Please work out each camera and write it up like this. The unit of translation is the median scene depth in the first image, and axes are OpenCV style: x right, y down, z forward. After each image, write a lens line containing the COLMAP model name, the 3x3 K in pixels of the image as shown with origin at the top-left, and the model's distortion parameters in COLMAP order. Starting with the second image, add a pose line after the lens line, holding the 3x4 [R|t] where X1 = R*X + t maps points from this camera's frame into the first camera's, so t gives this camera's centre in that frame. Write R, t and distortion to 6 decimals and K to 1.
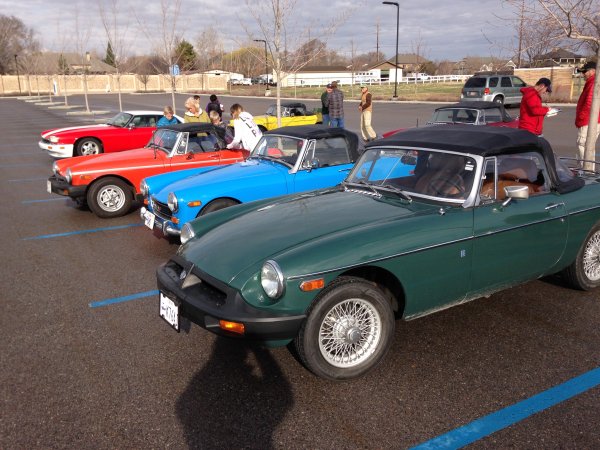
lens RADIAL K [[553.0, 0, 300.0], [0, 553.0, 225.0], [0, 0, 1]] dist [0.195483, -0.316671]
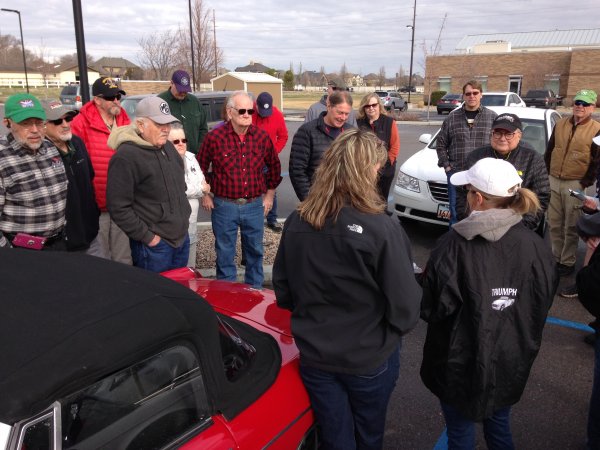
lens RADIAL K [[553.0, 0, 300.0], [0, 553.0, 225.0], [0, 0, 1]] dist [0.195483, -0.316671]
pose [[0.895015, -0.081637, 0.438502, 0.049028], [0.085552, 0.996275, 0.010861, 0.009140], [-0.437755, 0.027794, 0.898665, -0.046878]]
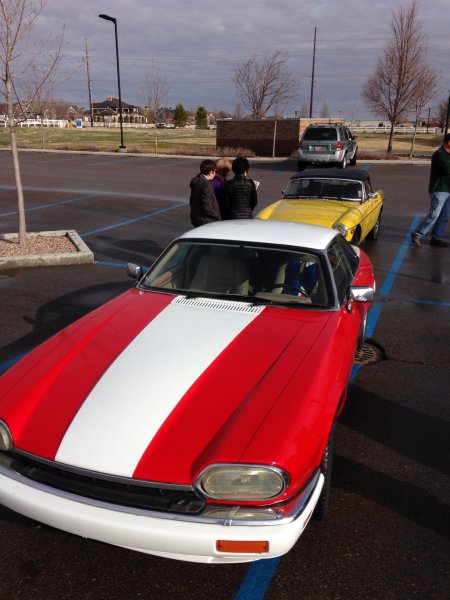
lens RADIAL K [[553.0, 0, 225.0], [0, 553.0, 300.0], [0, 0, 1]] dist [0.195483, -0.316671]
pose [[0.803135, -0.151811, 0.576131, -0.064993], [0.124122, 0.988409, 0.087417, -0.026455], [-0.582724, 0.001303, 0.812669, 0.107609]]
